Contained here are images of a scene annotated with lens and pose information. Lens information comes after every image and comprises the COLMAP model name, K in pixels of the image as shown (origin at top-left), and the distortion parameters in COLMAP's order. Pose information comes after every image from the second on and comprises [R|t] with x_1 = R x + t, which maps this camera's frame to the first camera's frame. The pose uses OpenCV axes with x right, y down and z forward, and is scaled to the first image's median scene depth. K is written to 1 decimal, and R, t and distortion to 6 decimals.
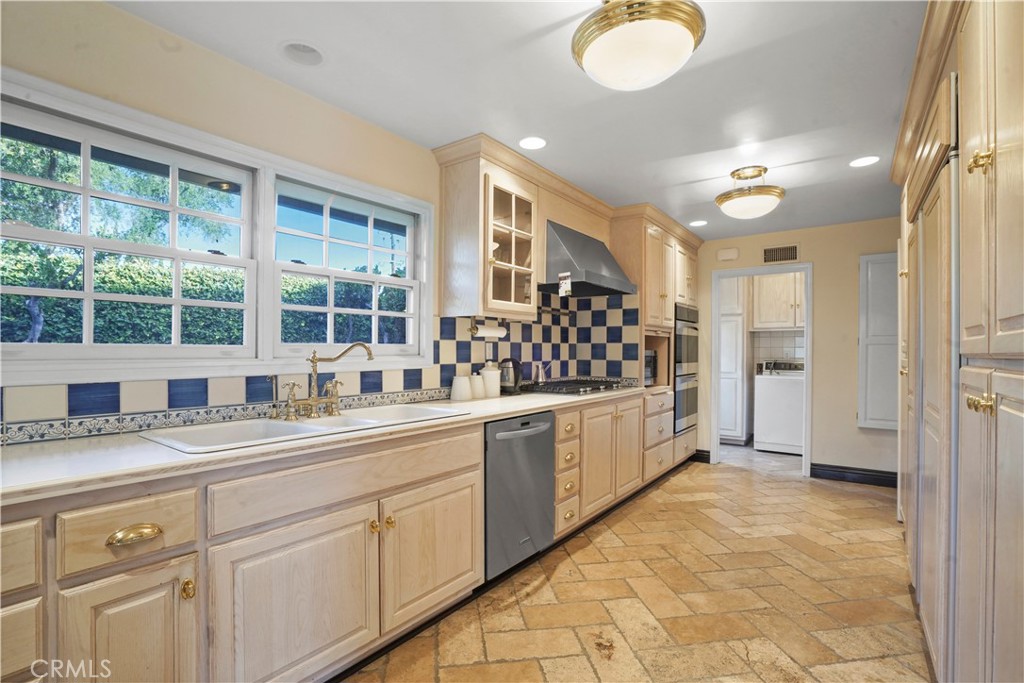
lens RADIAL K [[476.7, 0, 509.8], [0, 476.7, 349.1], [0, 0, 1]] dist [-0.037524, 0.005023]
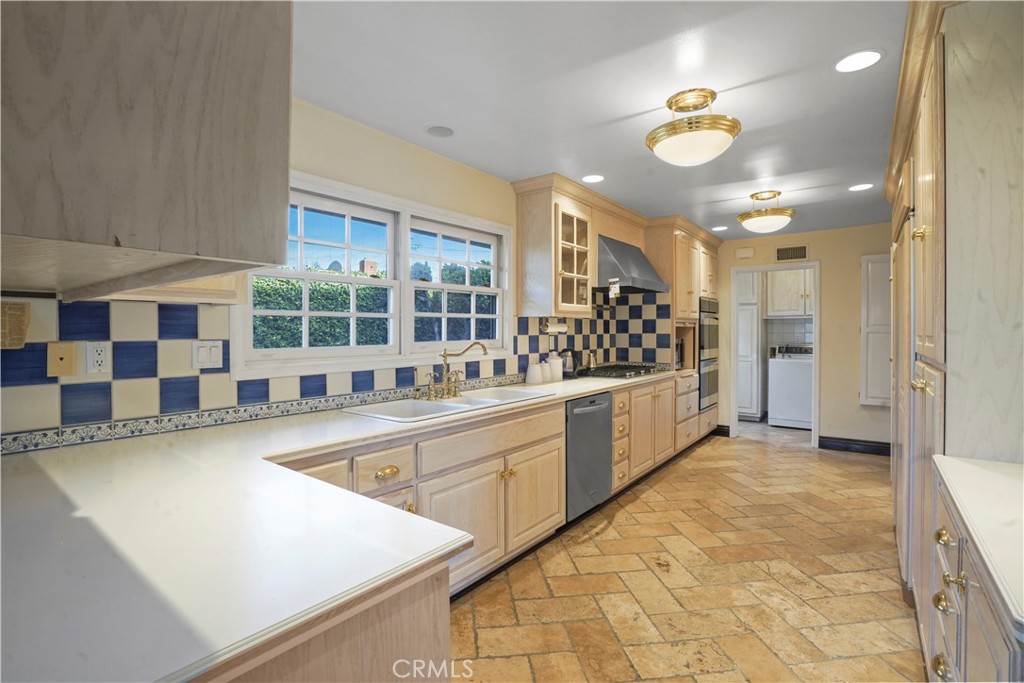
lens RADIAL K [[476.7, 0, 513.0], [0, 476.7, 332.7], [0, 0, 1]] dist [-0.037524, 0.005023]
pose [[0.999890, -0.006675, -0.013211, -0.141692], [0.006758, 0.999958, 0.006270, -0.034053], [0.013169, -0.006359, 0.999893, -0.245905]]
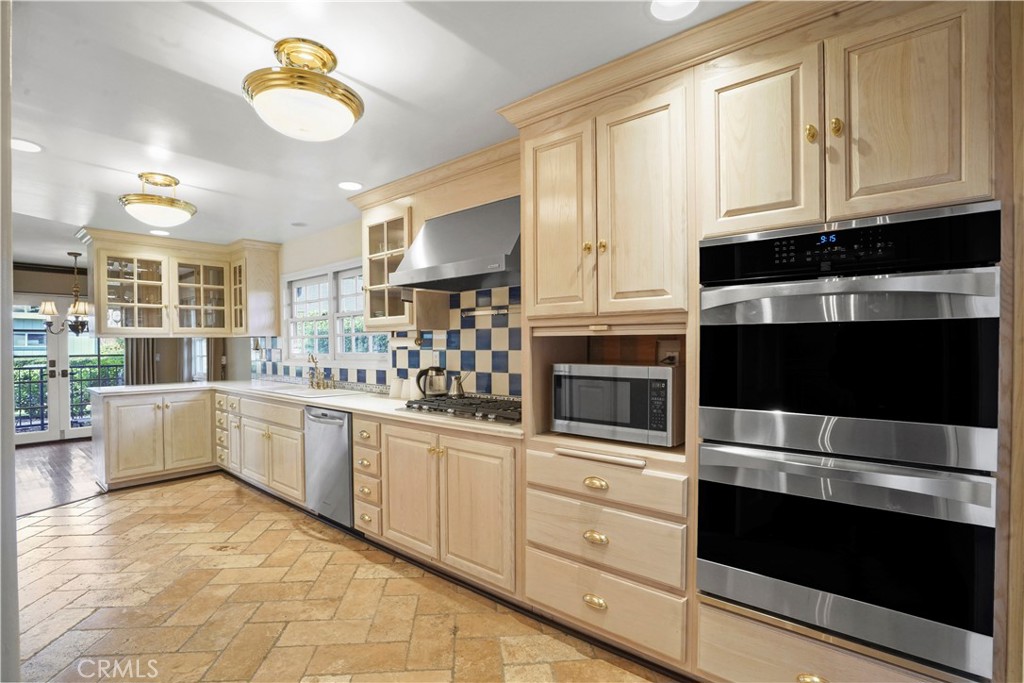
lens RADIAL K [[476.7, 0, 504.3], [0, 476.7, 353.1], [0, 0, 1]] dist [-0.037524, 0.005023]
pose [[-0.064481, 0.007538, -0.997890, 1.144447], [0.003395, 0.999967, 0.007334, -0.018648], [0.997913, -0.002915, -0.064504, 1.377991]]
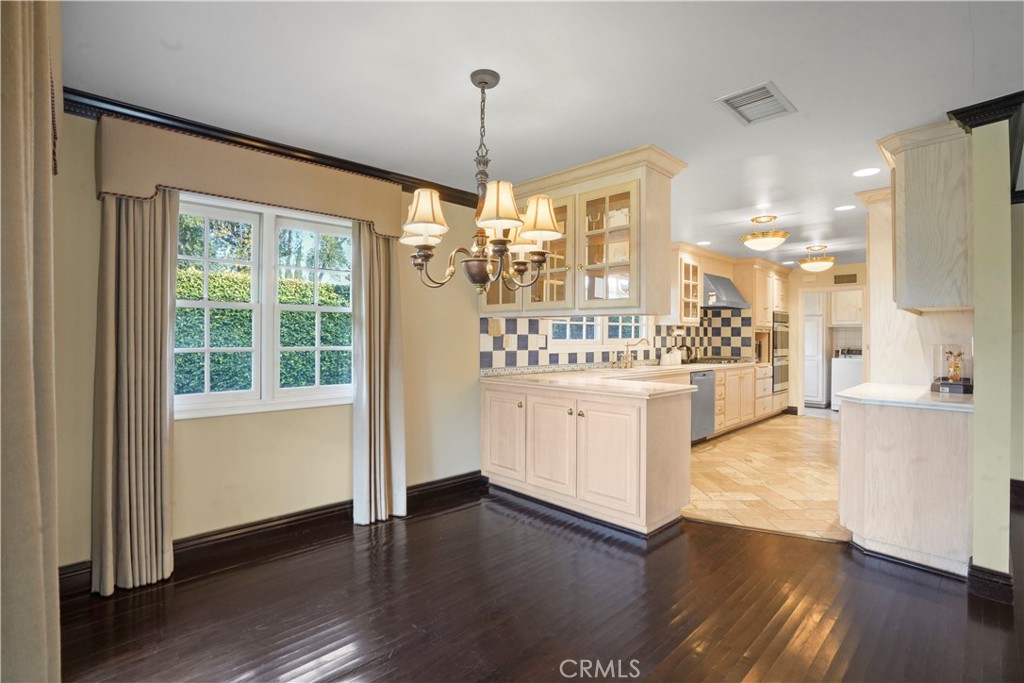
lens RADIAL K [[476.7, 0, 508.2], [0, 476.7, 332.0], [0, 0, 1]] dist [-0.037524, 0.005023]
pose [[0.986656, 0.000320, -0.162821, -0.441056], [-0.001902, 0.999953, -0.009557, -0.016509], [0.162810, 0.009739, 0.986609, -1.144220]]
